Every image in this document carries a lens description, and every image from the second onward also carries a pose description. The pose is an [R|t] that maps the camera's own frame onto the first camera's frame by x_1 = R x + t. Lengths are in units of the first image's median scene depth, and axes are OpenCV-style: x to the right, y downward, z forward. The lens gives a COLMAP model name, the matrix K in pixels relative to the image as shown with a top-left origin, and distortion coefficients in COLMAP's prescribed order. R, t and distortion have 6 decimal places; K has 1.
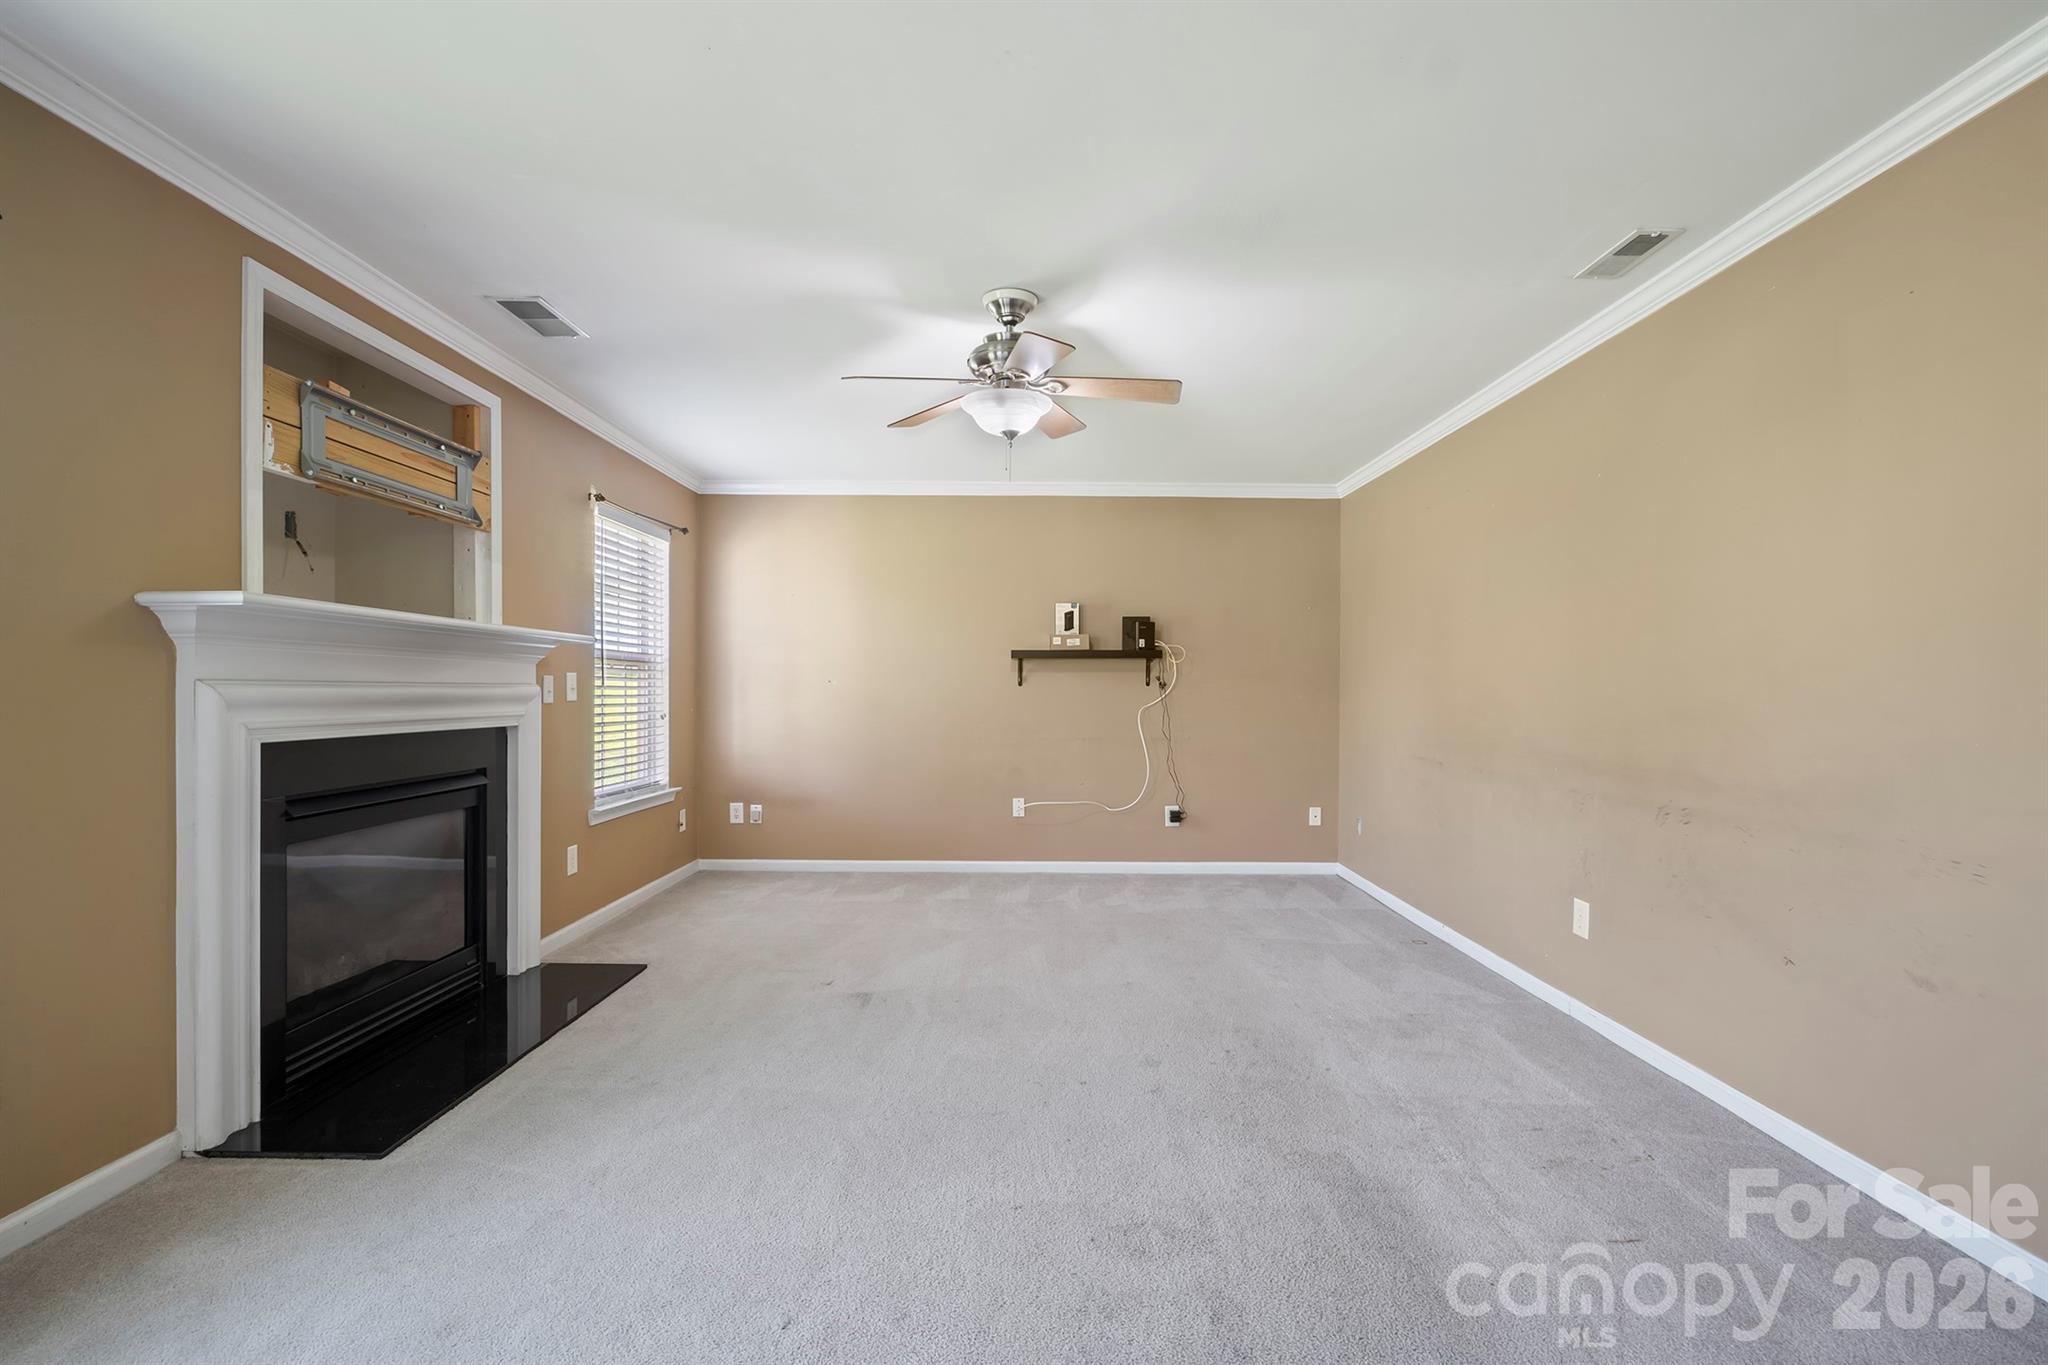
lens RADIAL K [[892.9, 0, 1024.8], [0, 892.9, 701.6], [0, 0, 1]] dist [-0.006121, -0.000154]
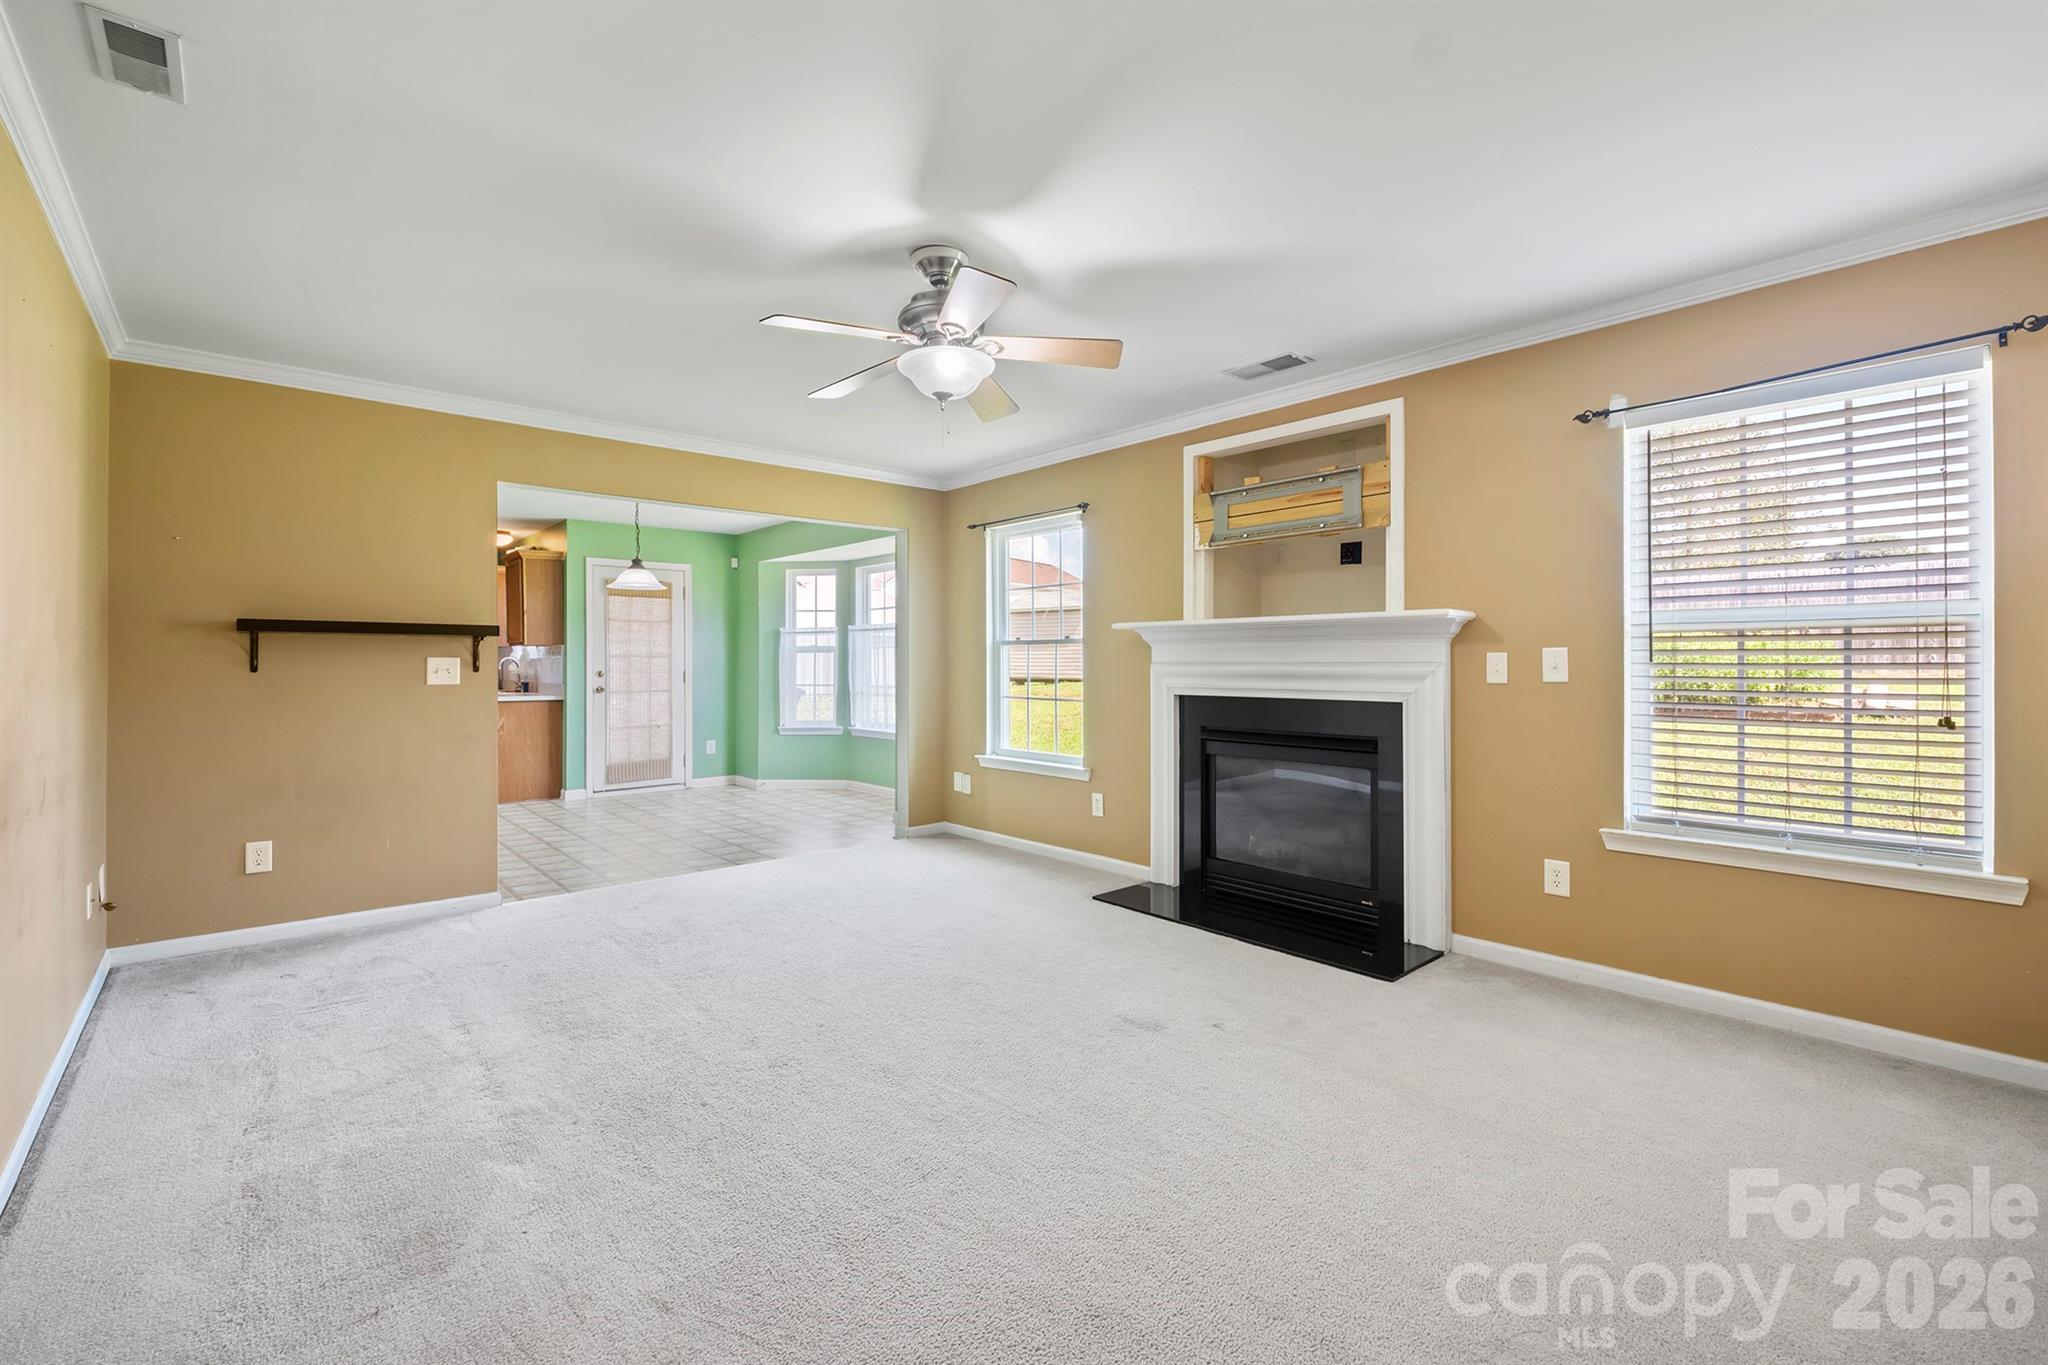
lens RADIAL K [[870.7, 0, 1027.9], [0, 870.7, 665.2], [0, 0, 1]] dist [-0.004184, -0.000332]
pose [[-0.741139, -0.002027, -0.671349, 0.397066], [-0.010564, 0.999907, 0.008643, -0.018758], [0.671269, 0.013497, -0.741091, 1.304496]]
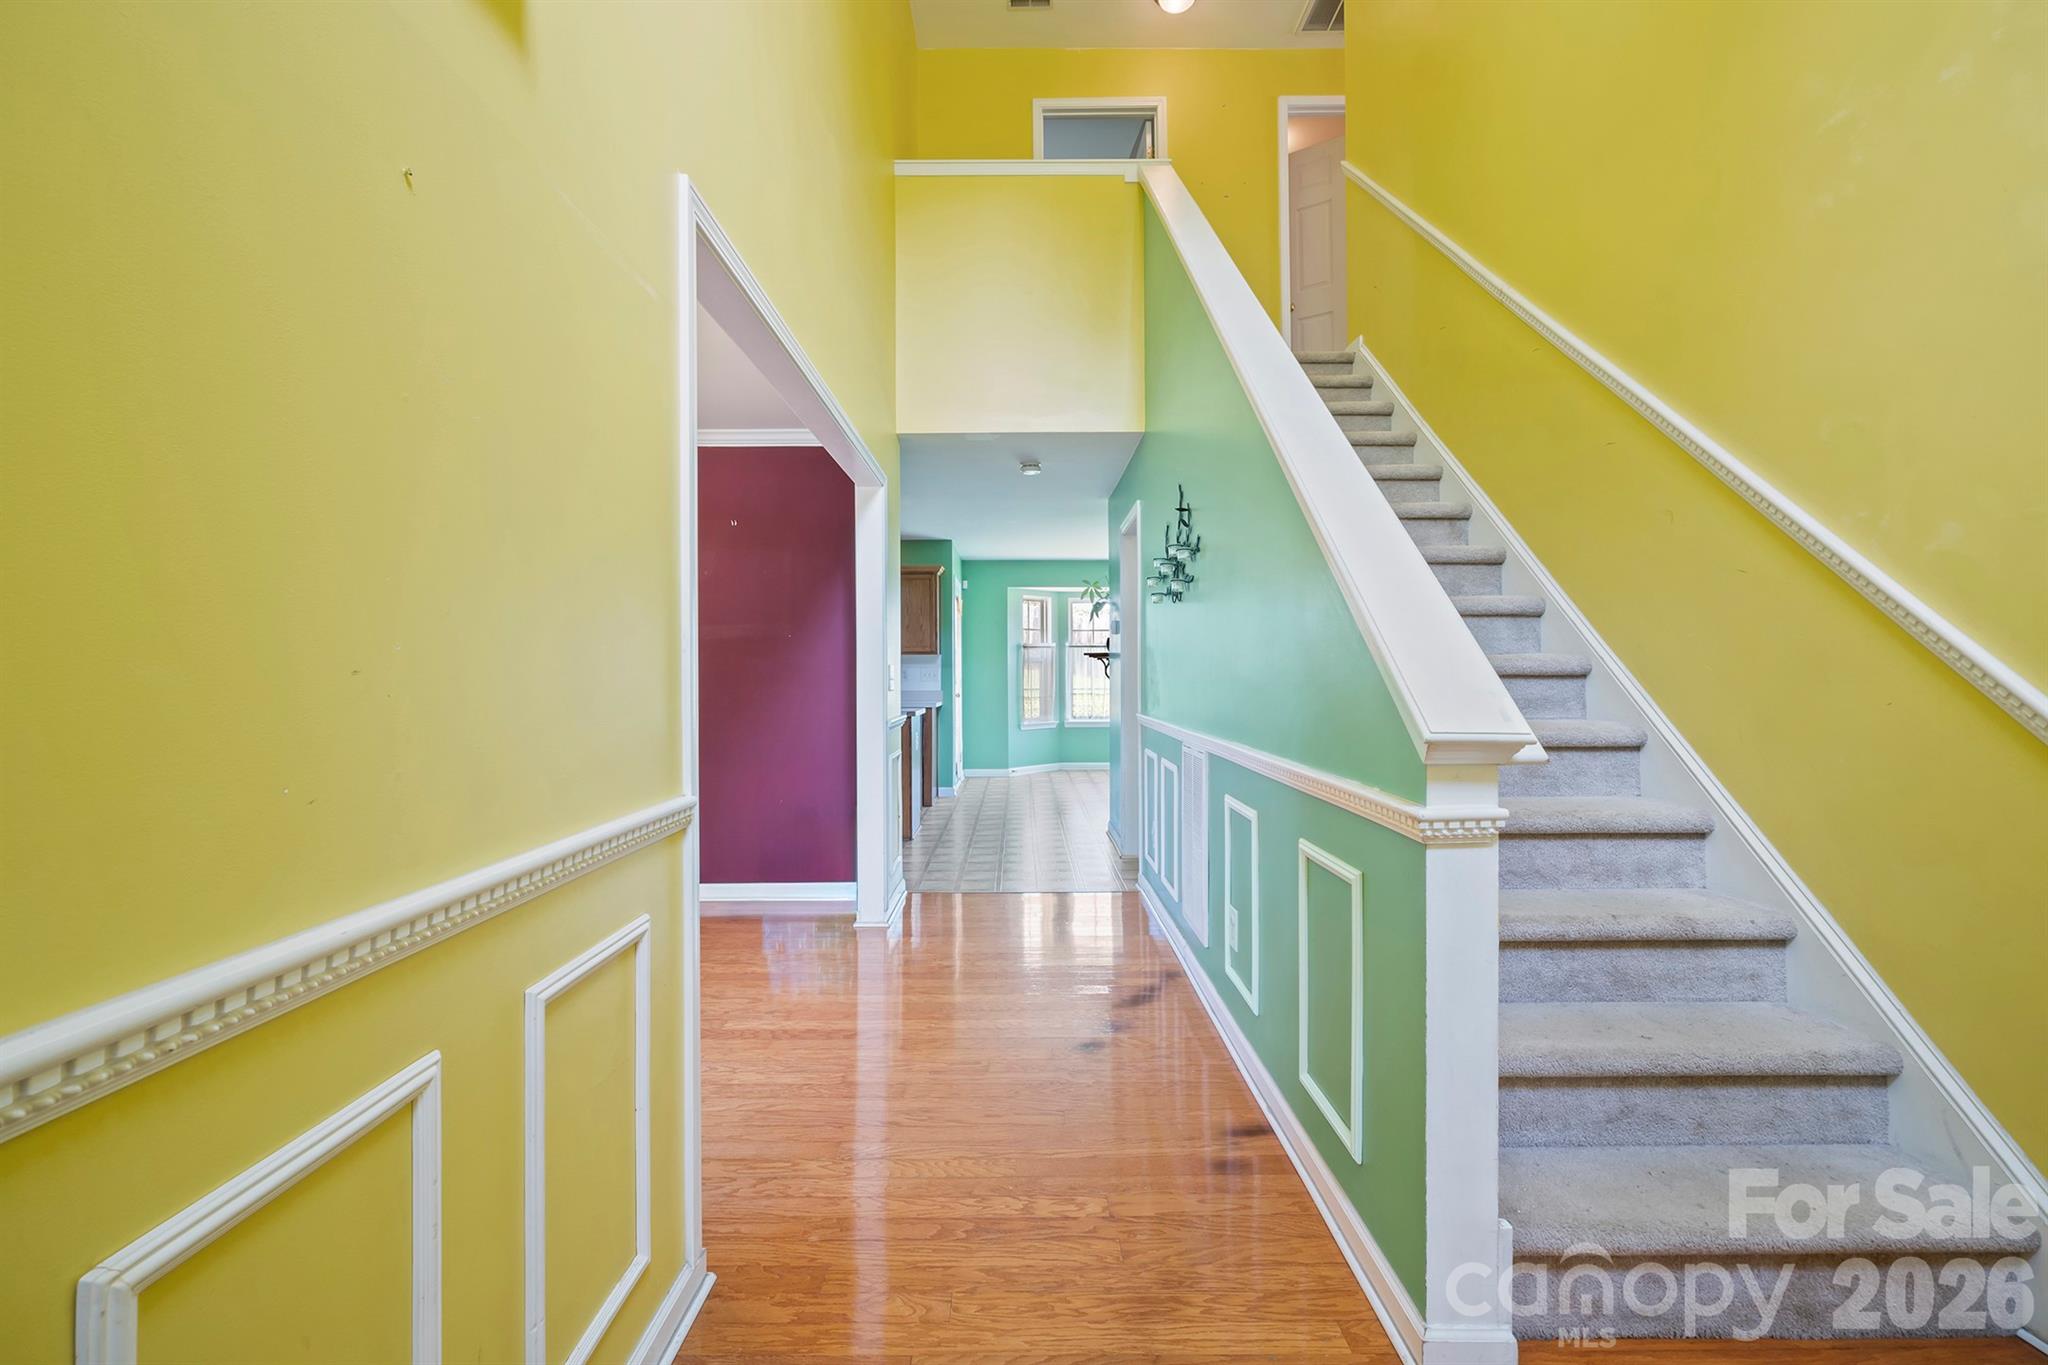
lens RADIAL K [[870.7, 0, 1027.9], [0, 870.7, 665.2], [0, 0, 1]] dist [-0.004184, -0.000332]
pose [[0.002845, -0.008542, -0.999959, 1.991039], [-0.011457, 0.999898, -0.008575, 0.003601], [0.999930, 0.011481, 0.002747, -0.626737]]
